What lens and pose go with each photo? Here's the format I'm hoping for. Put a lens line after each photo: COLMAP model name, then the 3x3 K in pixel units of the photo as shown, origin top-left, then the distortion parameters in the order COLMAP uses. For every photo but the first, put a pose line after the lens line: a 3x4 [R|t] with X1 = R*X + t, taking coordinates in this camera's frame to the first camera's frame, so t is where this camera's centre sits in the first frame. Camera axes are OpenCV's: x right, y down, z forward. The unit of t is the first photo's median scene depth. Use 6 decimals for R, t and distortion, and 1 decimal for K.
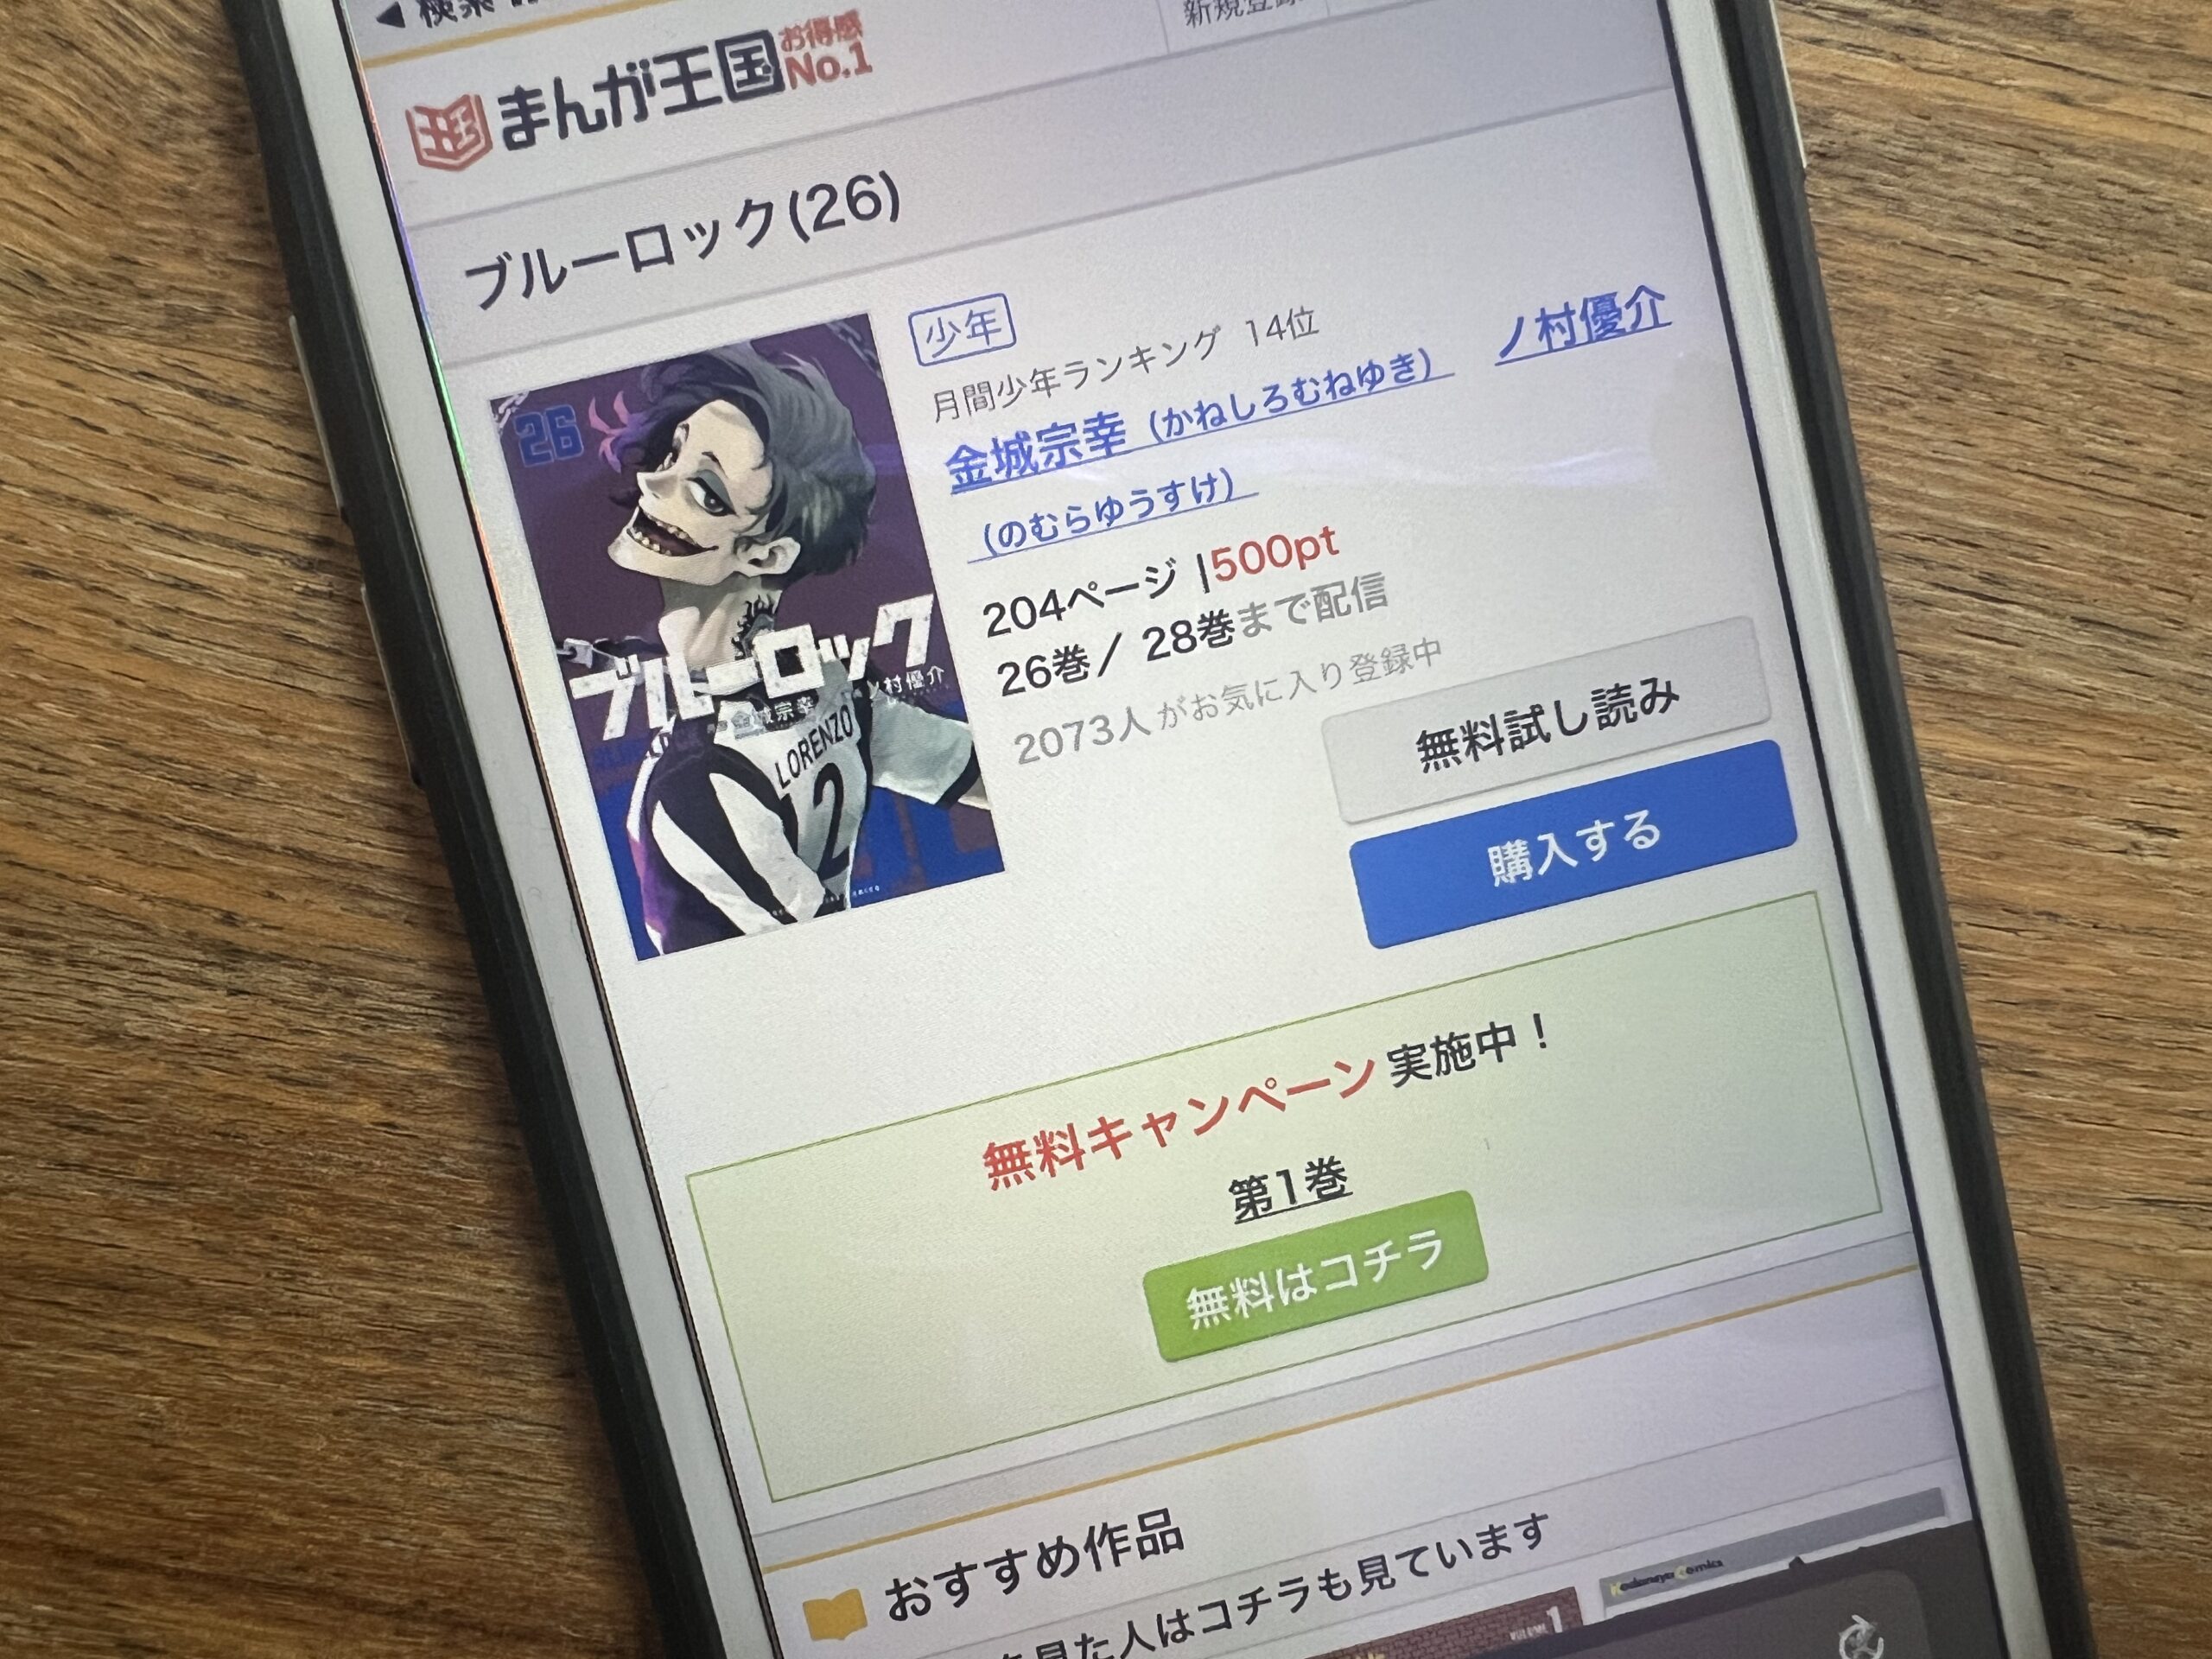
lens RADIAL K [[1701.1, 0, 1057.0], [0, 1701.1, 913.0], [0, 0, 1]] dist [-0.002156, -0.007013]
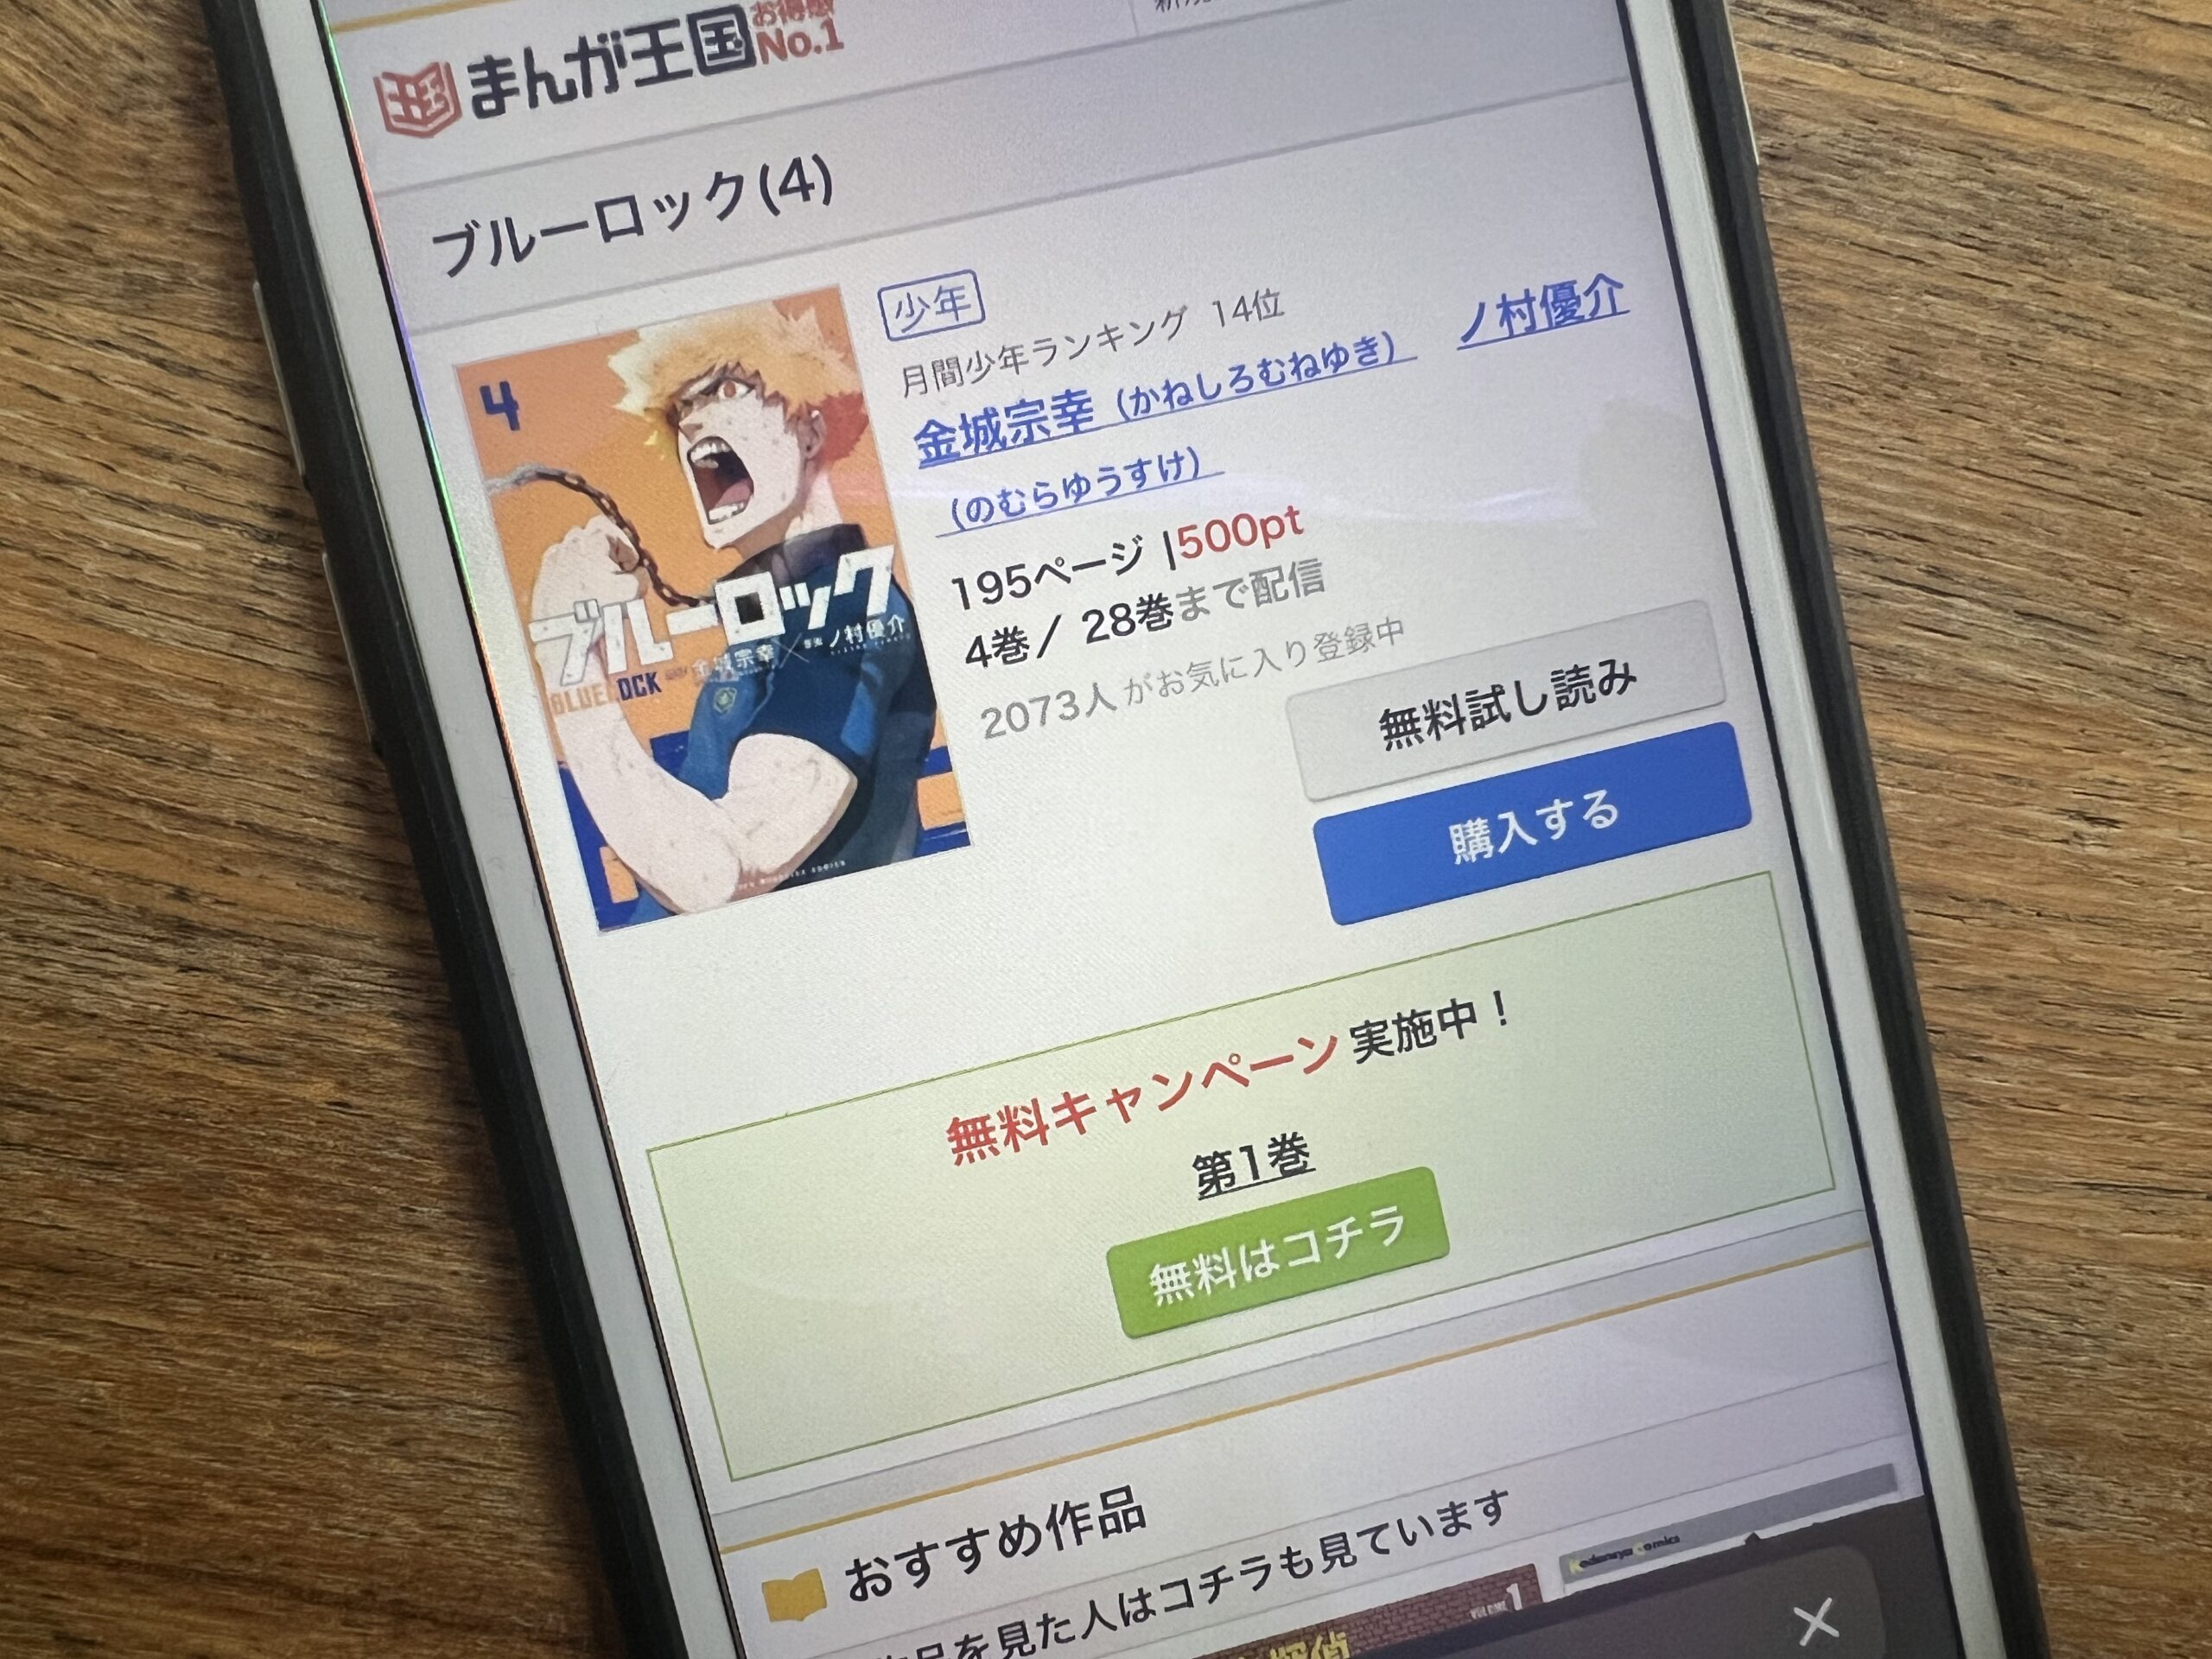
lens RADIAL K [[1701.1, 0, 1057.0], [0, 1701.1, 913.0], [0, 0, 1]] dist [-0.002156, -0.007013]
pose [[0.999524, 0.005039, 0.030449, -0.009834], [-0.004534, 0.999851, -0.016626, 0.030940], [-0.030528, 0.016480, 0.999398, -0.000850]]
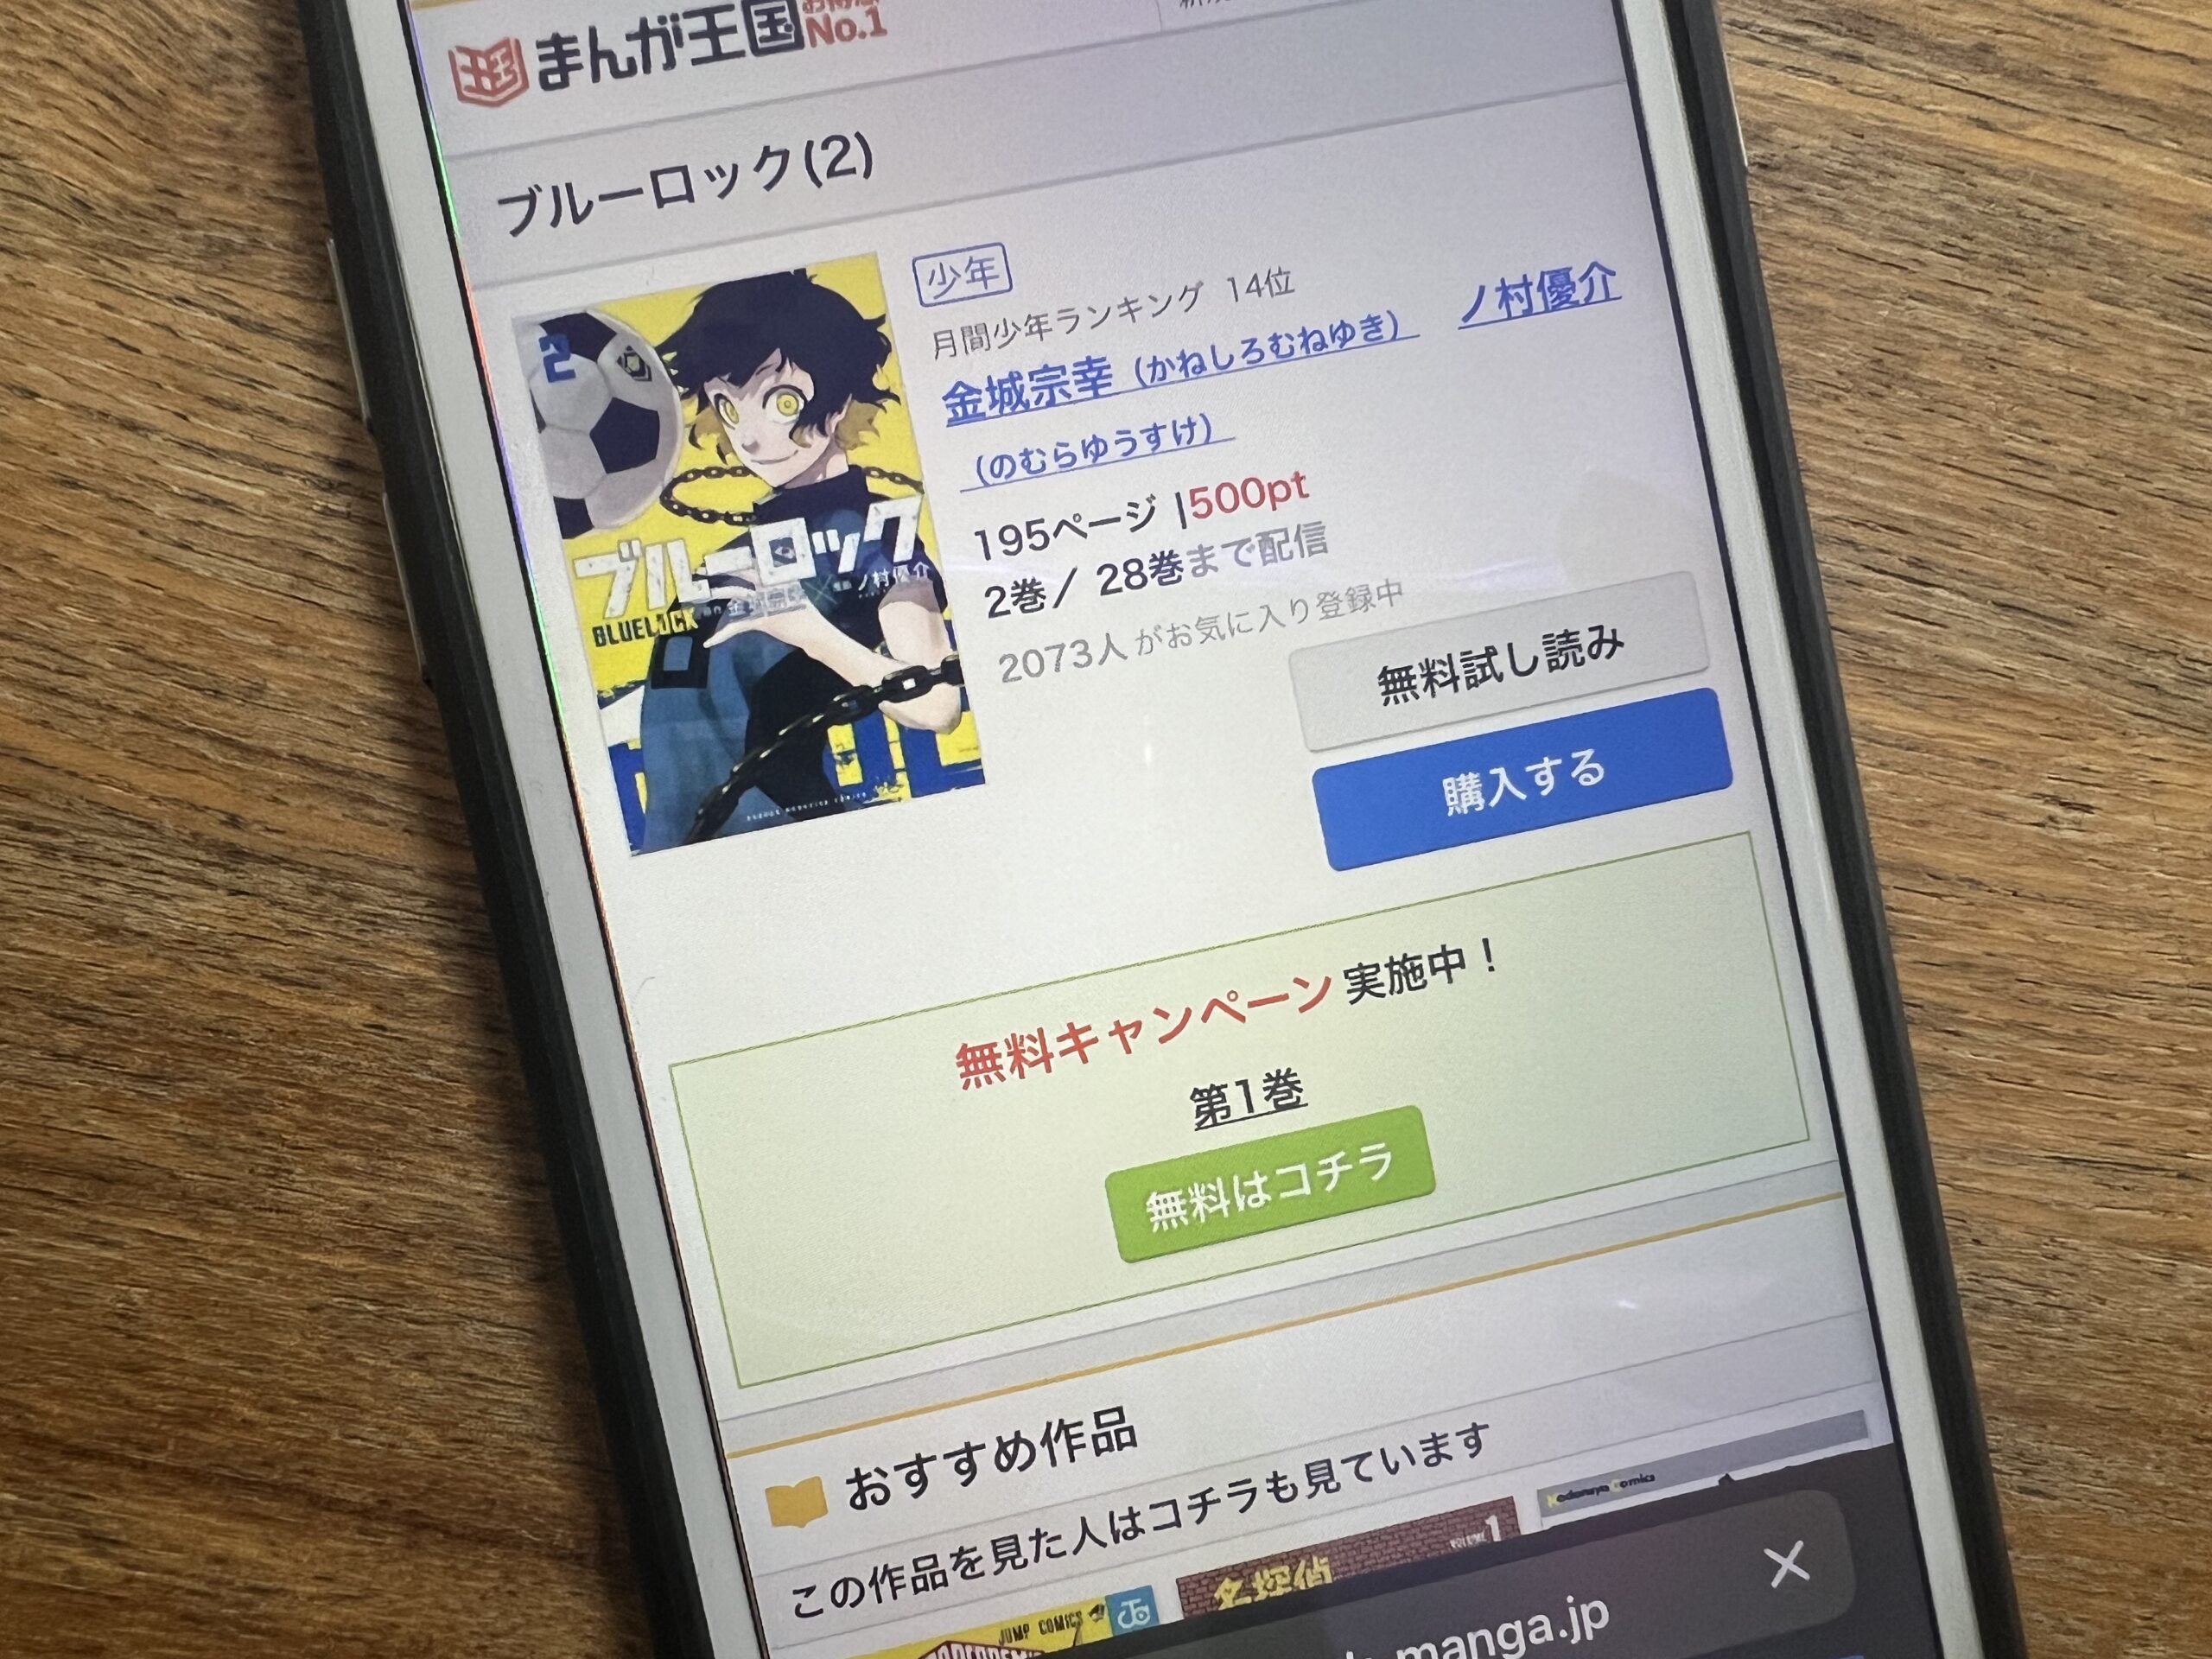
lens RADIAL K [[1701.1, 0, 1057.0], [0, 1701.1, 913.0], [0, 0, 1]] dist [-0.002156, -0.007013]
pose [[0.999293, 0.031086, 0.021169, -0.006087], [-0.030002, 0.998314, -0.049698, 0.103735], [-0.022678, 0.049028, 0.998540, -0.046326]]
